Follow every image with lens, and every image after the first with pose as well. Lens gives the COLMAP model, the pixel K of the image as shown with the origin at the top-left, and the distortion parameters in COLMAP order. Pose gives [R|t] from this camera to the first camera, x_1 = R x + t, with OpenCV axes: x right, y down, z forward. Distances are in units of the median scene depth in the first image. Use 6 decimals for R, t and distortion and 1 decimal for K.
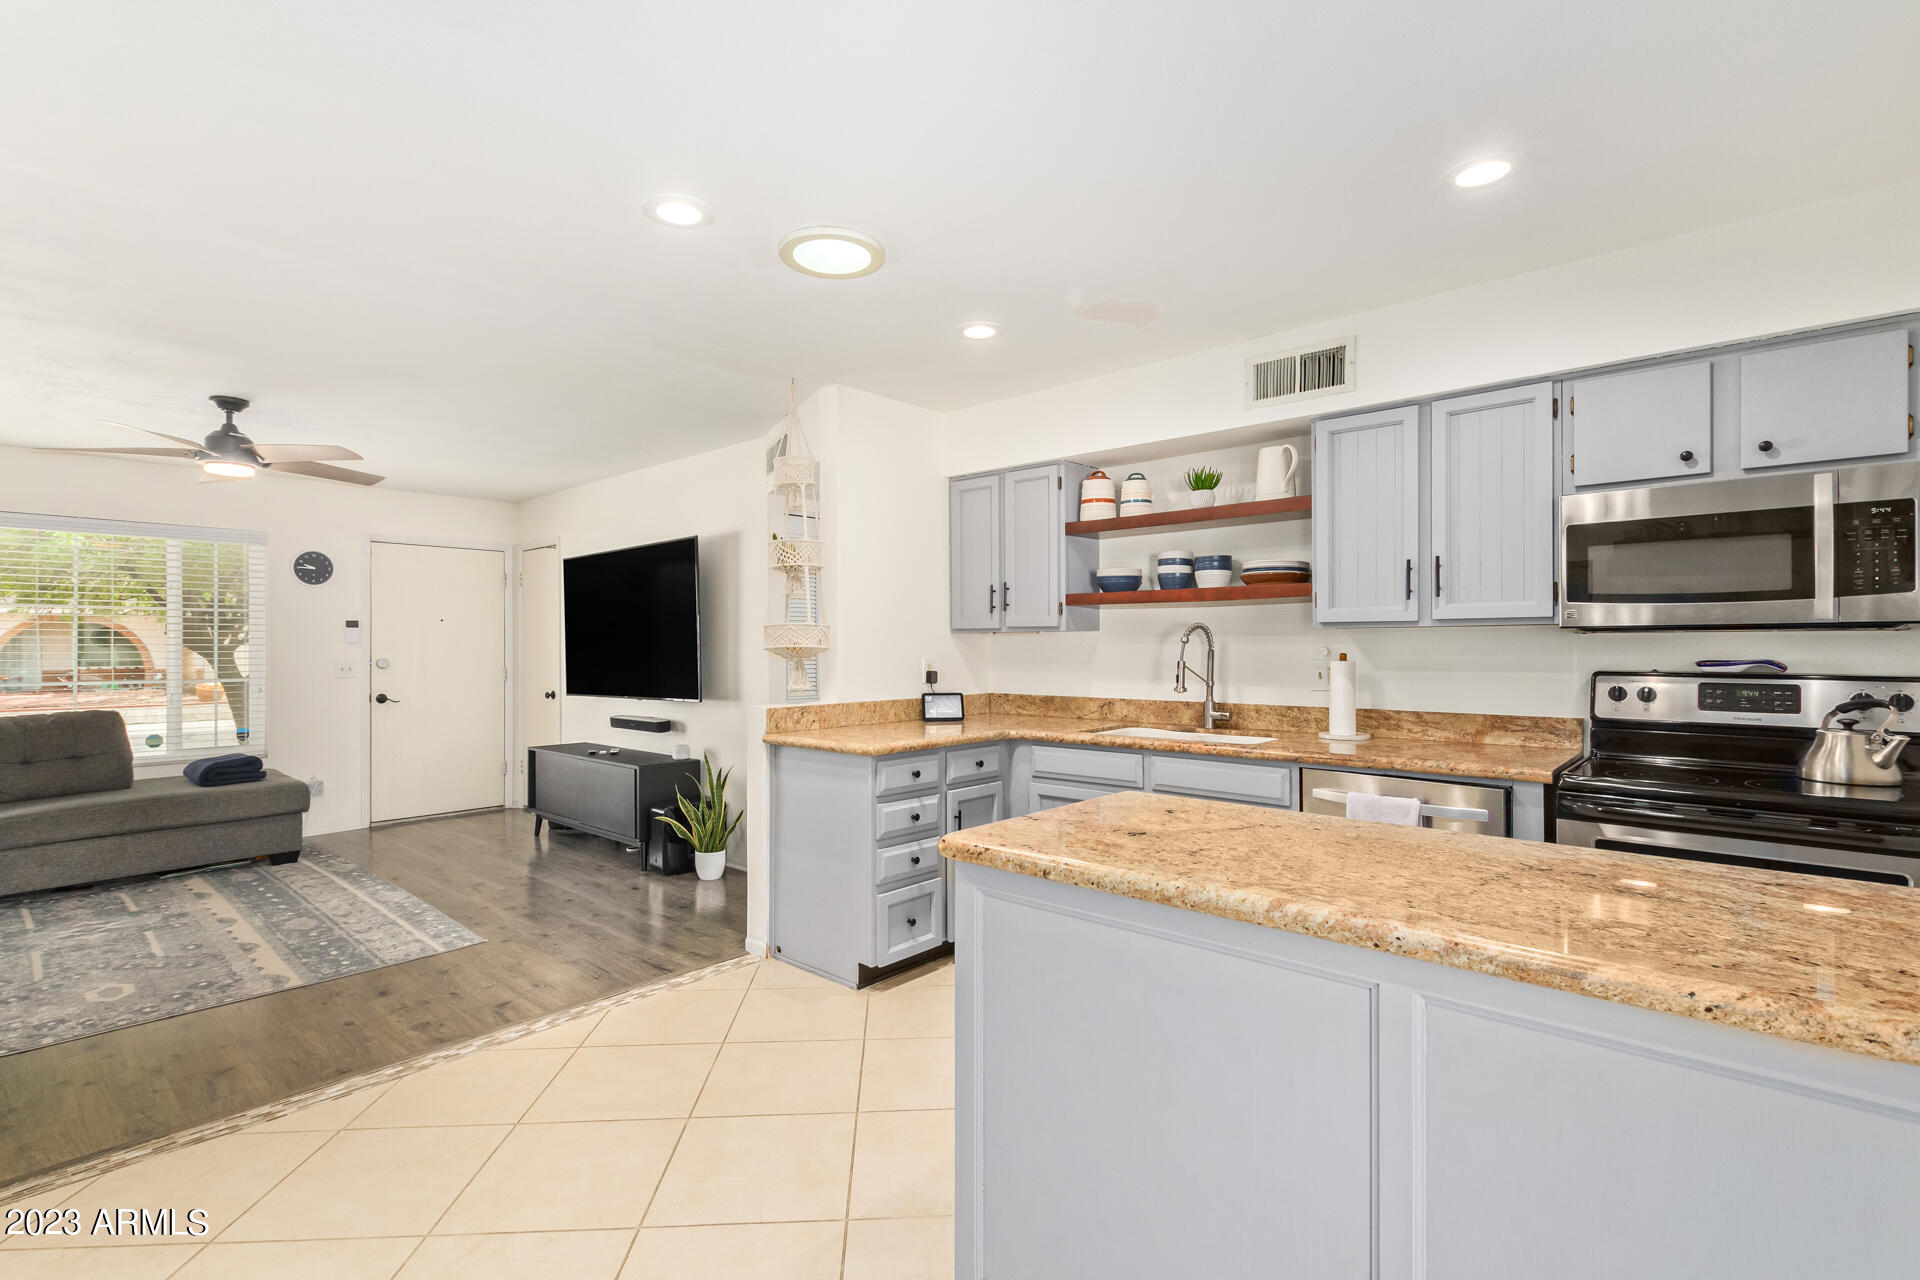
lens RADIAL K [[885.0, 0, 956.3], [0, 885.0, 645.8], [0, 0, 1]] dist [0.012164, -0.005539]
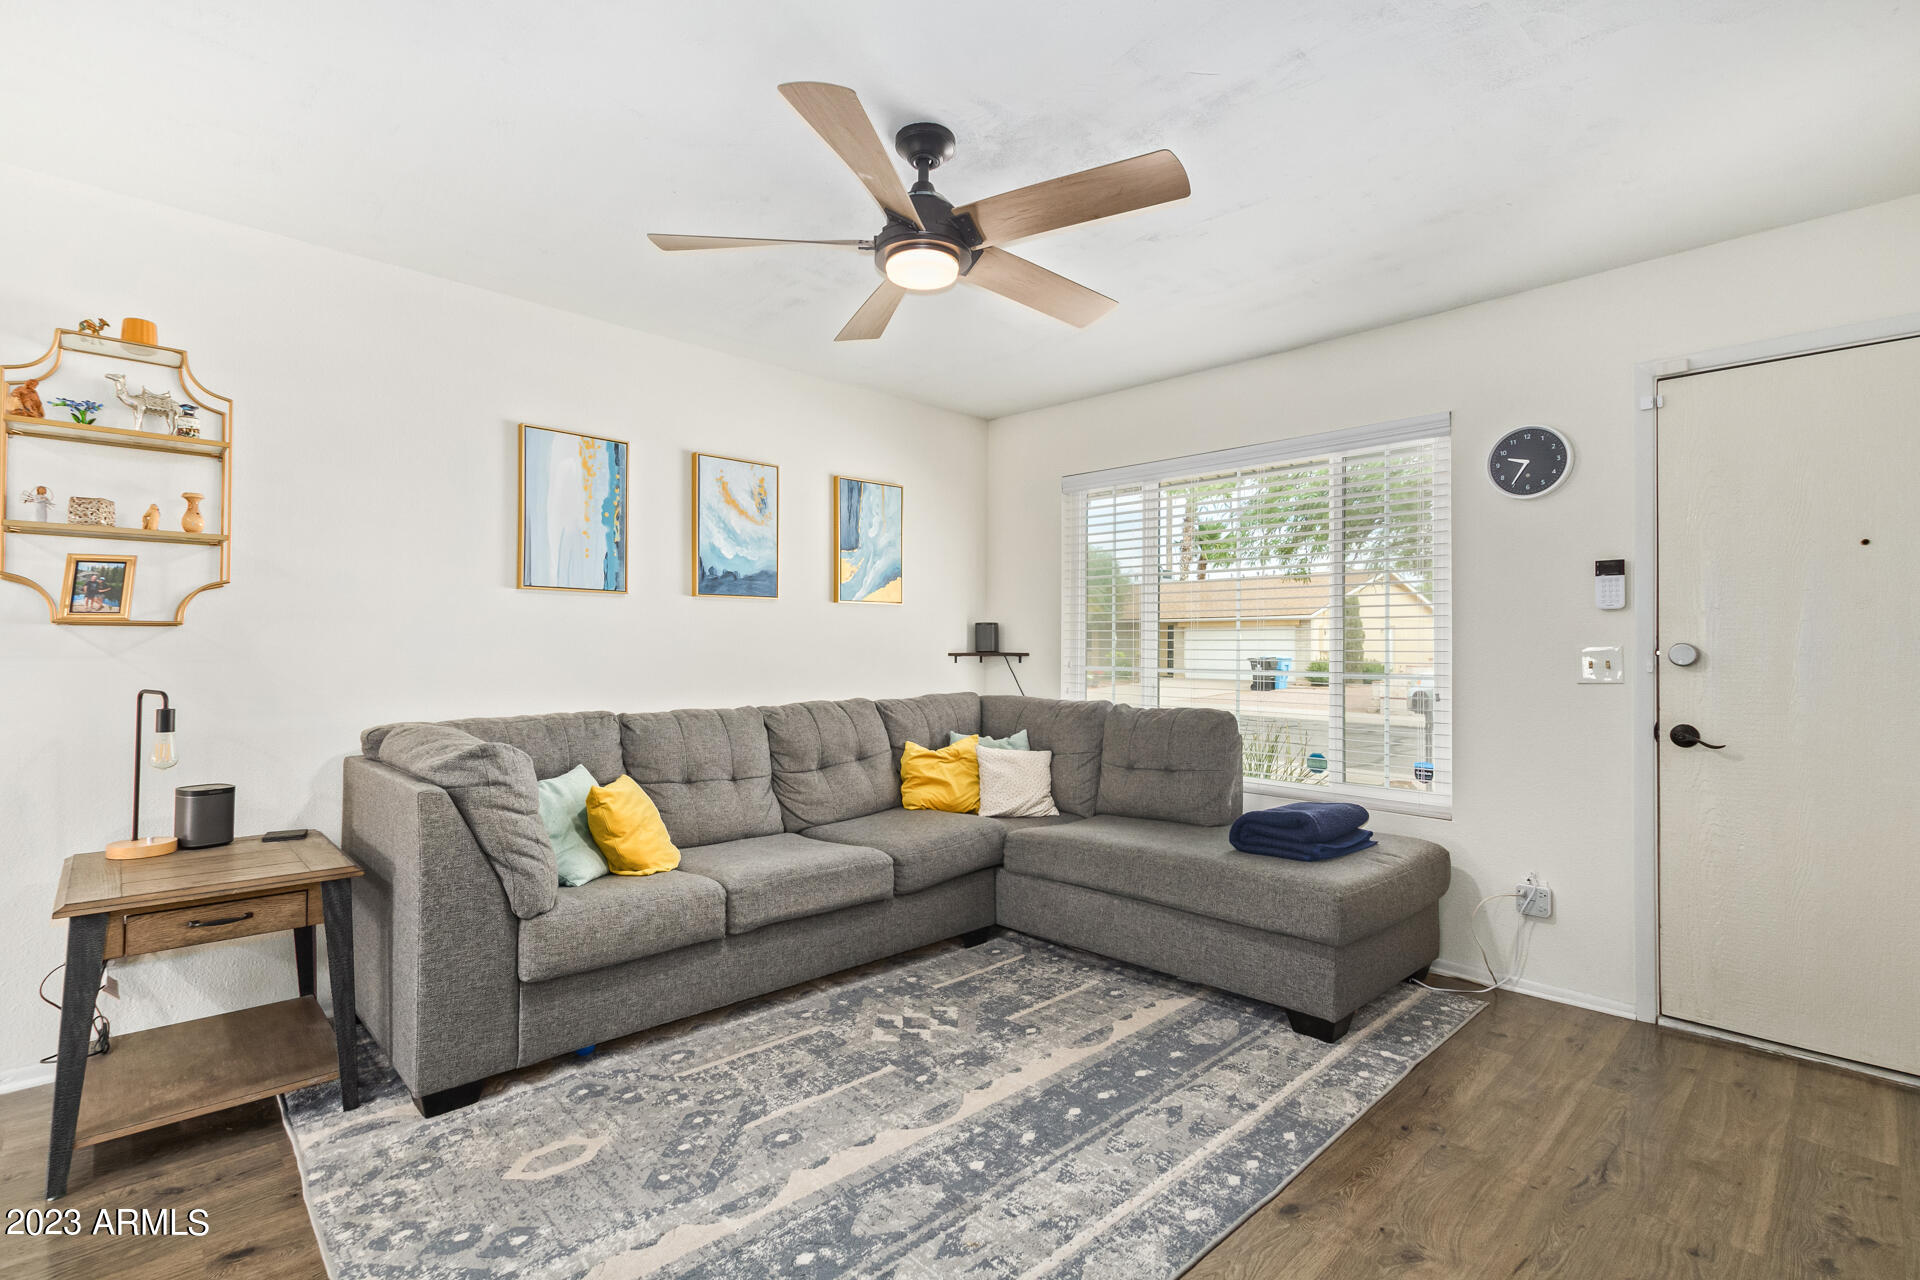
lens RADIAL K [[885.0, 0, 942.4], [0, 885.0, 636.7], [0, 0, 1]] dist [0.012164, -0.005539]
pose [[-0.085322, -0.010324, -0.996300, -0.295443], [-0.006728, 0.999929, -0.009785, 0.028496], [0.996331, 0.005869, -0.085386, 1.086904]]
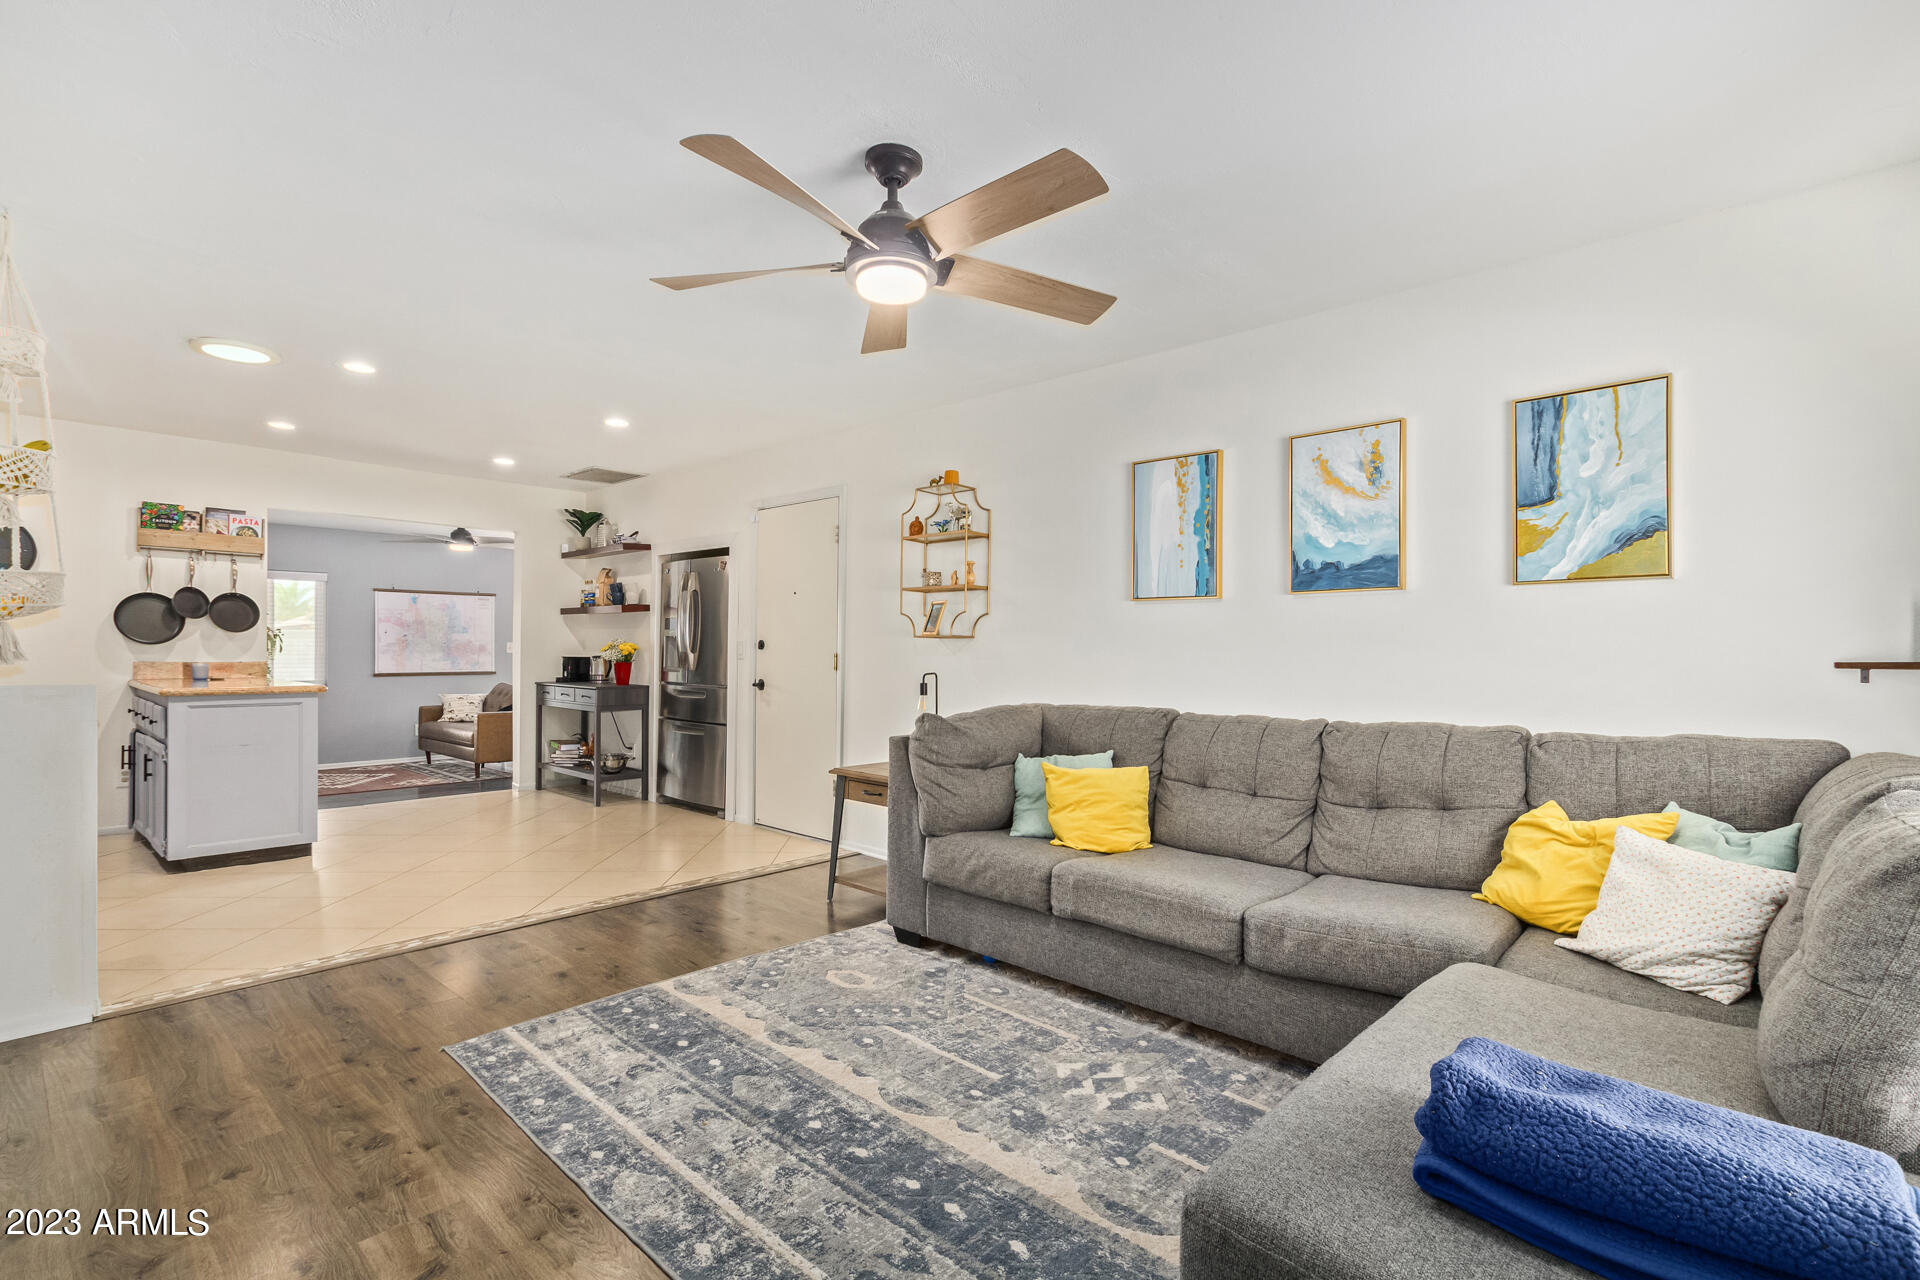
lens RADIAL K [[885.0, 0, 963.3], [0, 885.0, 650.1], [0, 0, 1]] dist [0.012164, -0.005539]
pose [[-0.999889, -0.004884, 0.014047, -0.893281], [-0.004860, 0.999987, 0.001713, 0.032103], [-0.014055, 0.001644, -0.999900, 1.600974]]
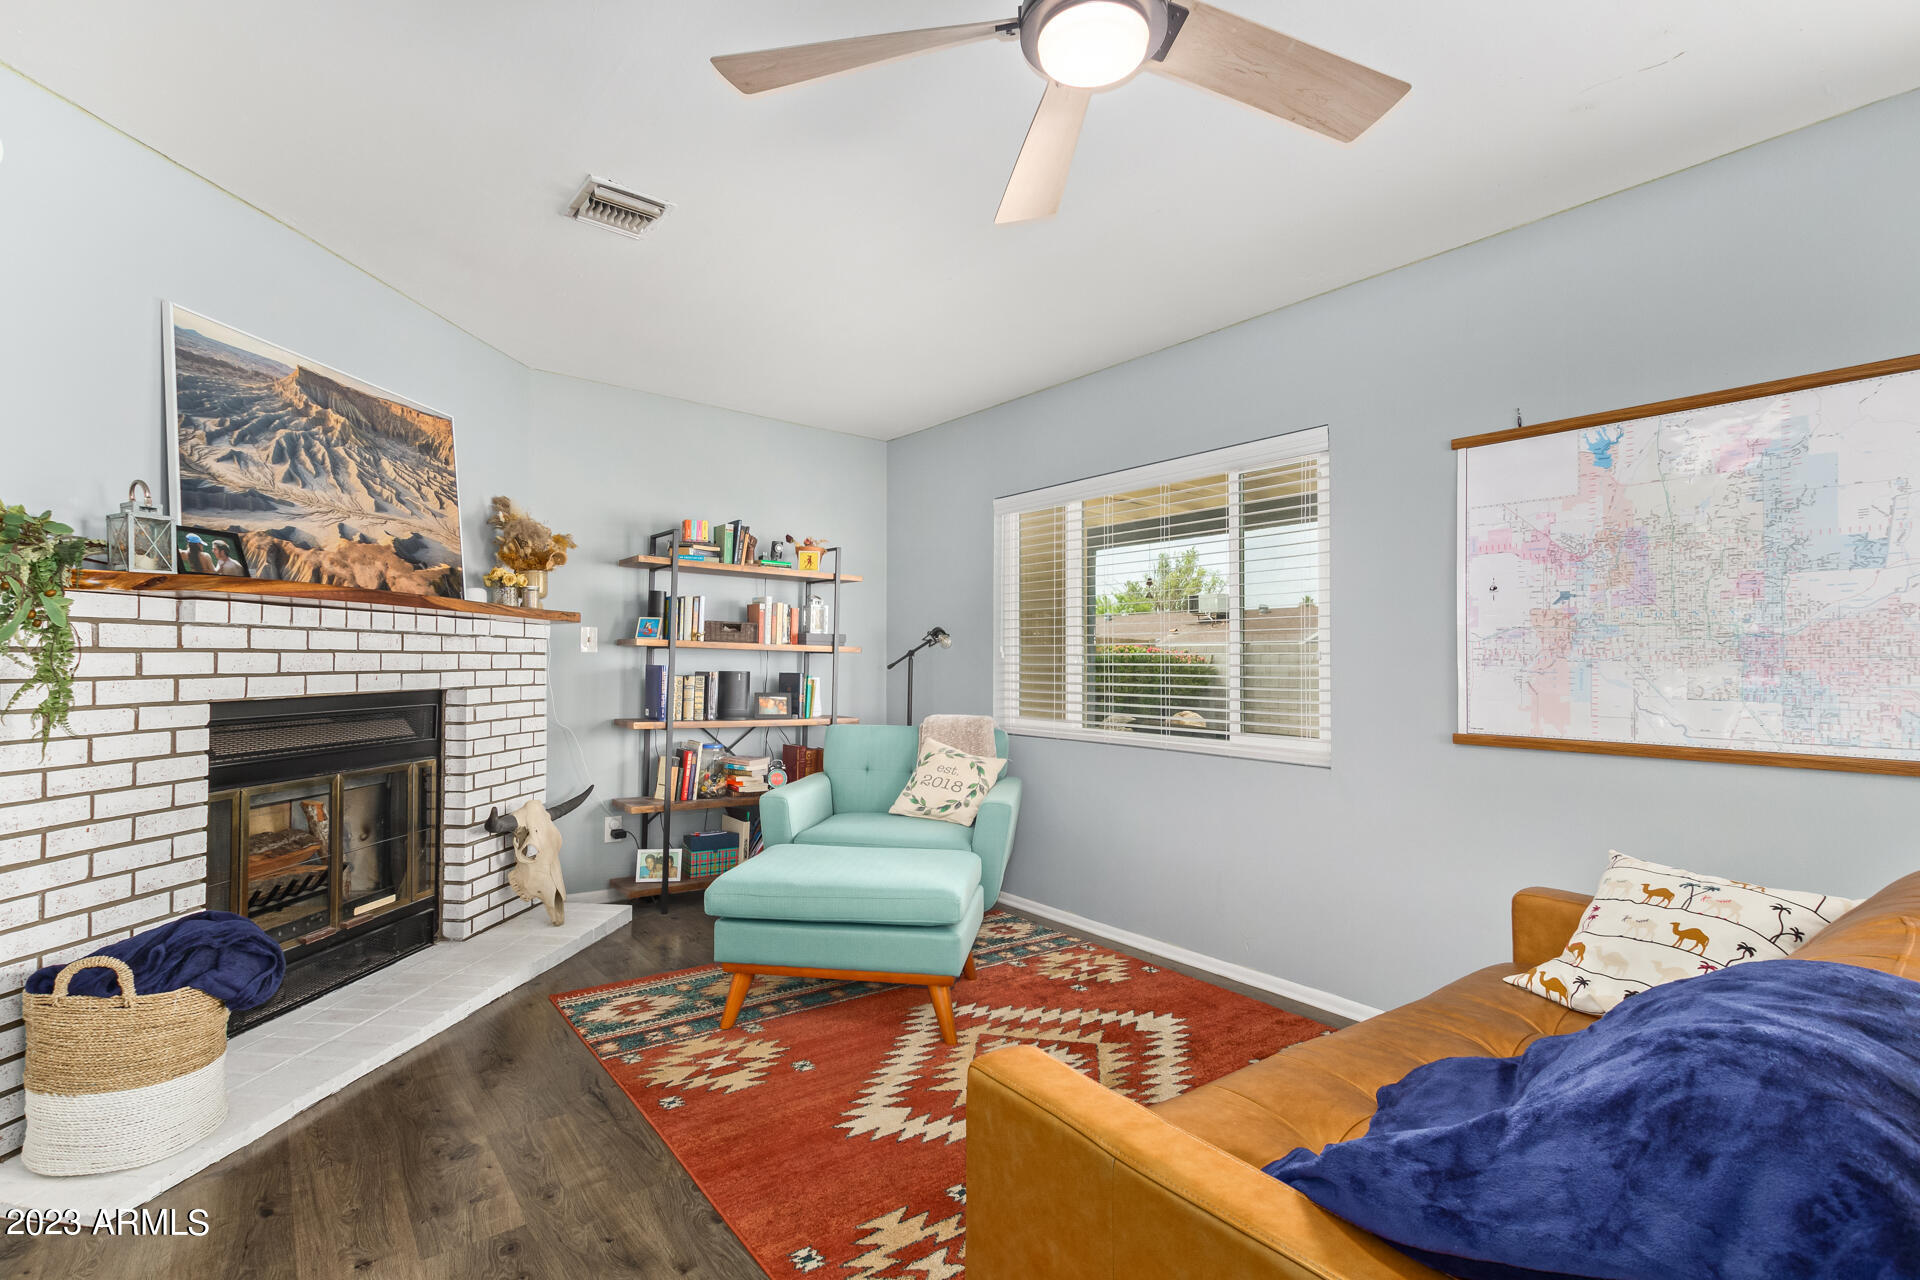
lens RADIAL K [[885.0, 0, 948.7], [0, 885.0, 641.3], [0, 0, 1]] dist [0.012164, -0.005539]
pose [[0.192813, 0.023608, 0.980951, -0.040150], [-0.004026, 0.999721, -0.023269, 0.053094], [-0.981227, 0.000537, 0.192854, -0.491518]]
